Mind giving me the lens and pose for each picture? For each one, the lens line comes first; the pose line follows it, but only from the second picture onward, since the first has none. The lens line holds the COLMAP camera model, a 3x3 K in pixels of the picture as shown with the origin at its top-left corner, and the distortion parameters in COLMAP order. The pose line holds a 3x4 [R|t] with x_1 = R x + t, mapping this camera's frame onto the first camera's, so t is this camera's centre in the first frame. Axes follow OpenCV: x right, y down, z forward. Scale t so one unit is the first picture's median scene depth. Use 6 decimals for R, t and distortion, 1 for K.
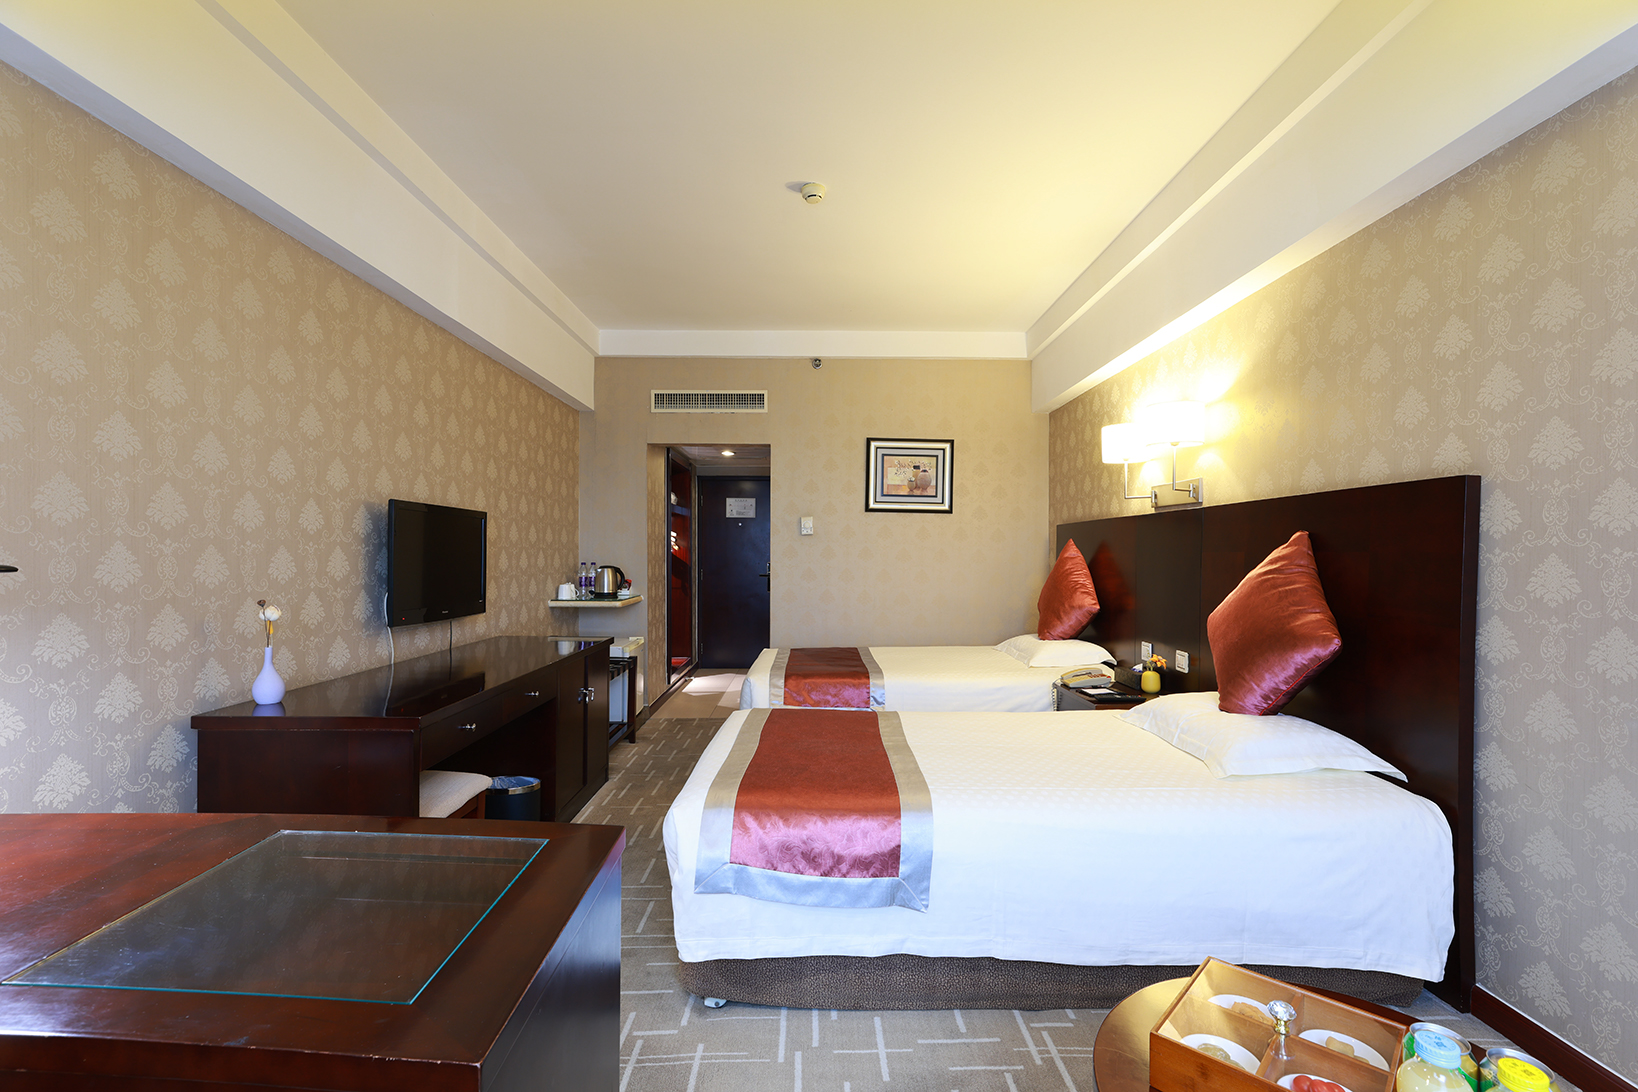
lens RADIAL K [[715.9, 0, 811.0], [0, 715.9, 558.1], [0, 0, 1]] dist [-0.003338, 0.000740]
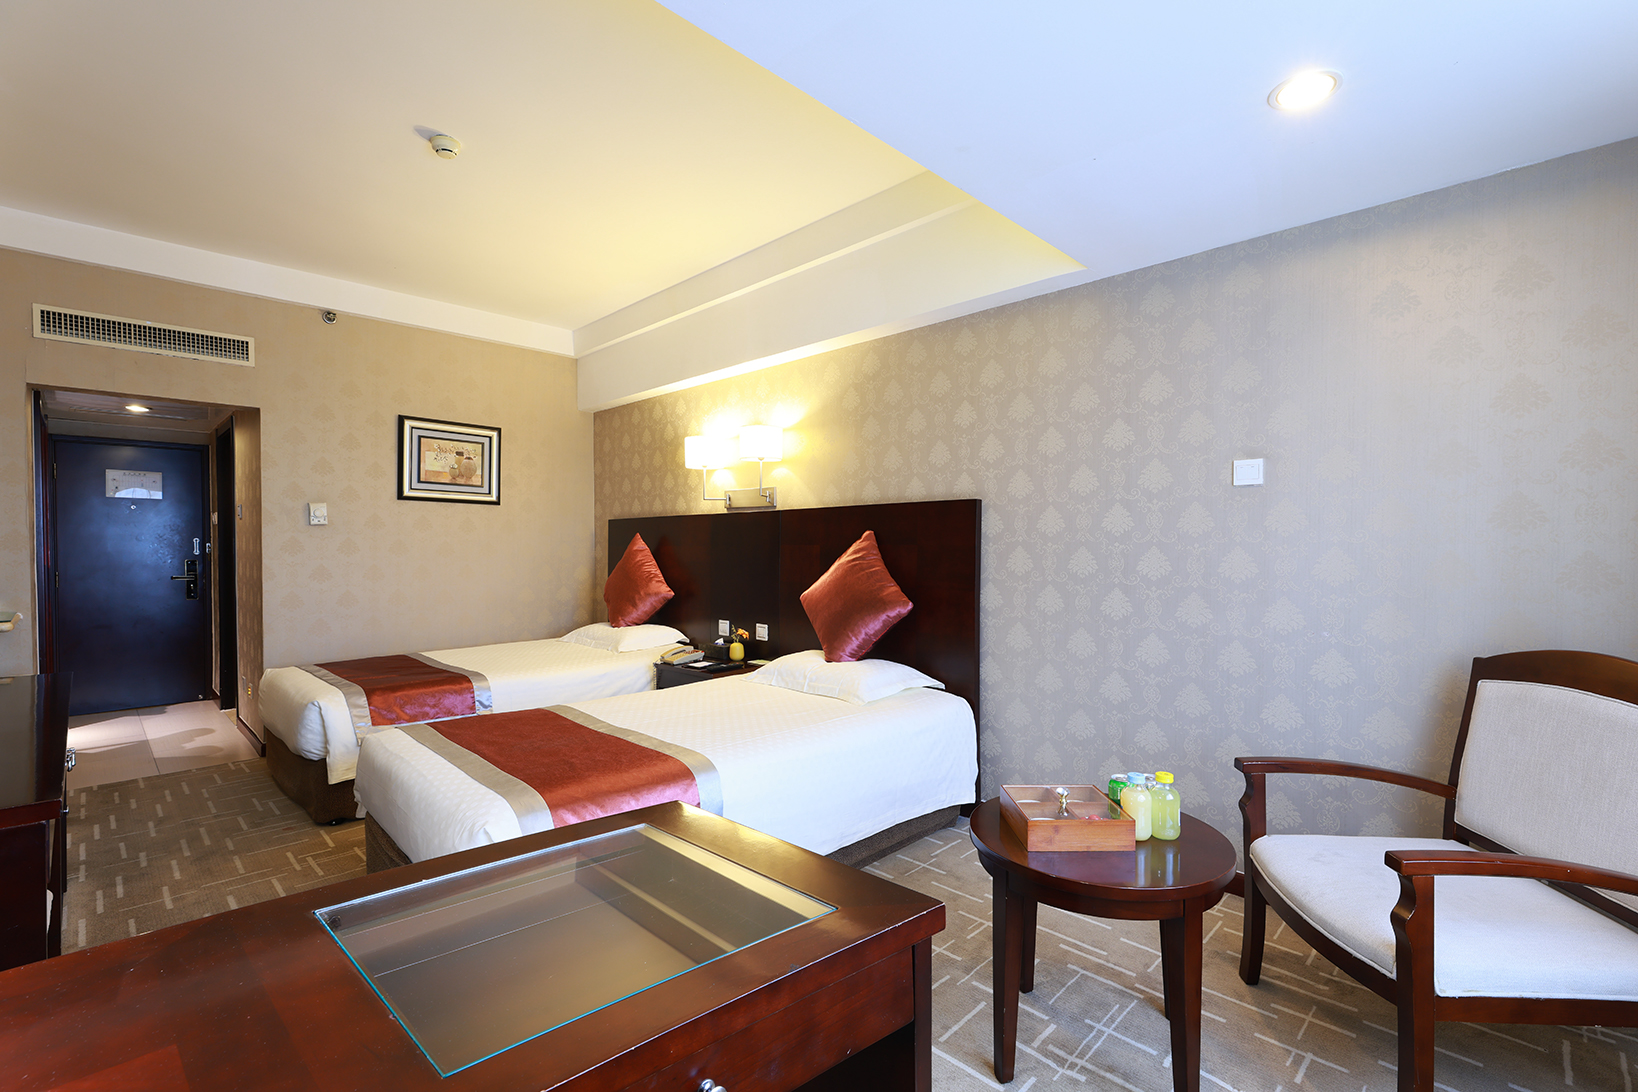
lens RADIAL K [[715.9, 0, 820.6], [0, 715.9, 558.0], [0, 0, 1]] dist [-0.003338, 0.000740]
pose [[0.723739, -0.015223, 0.689906, -0.293489], [0.008053, 0.999875, 0.013615, -0.002178], [-0.690027, -0.004298, 0.723771, 0.022320]]
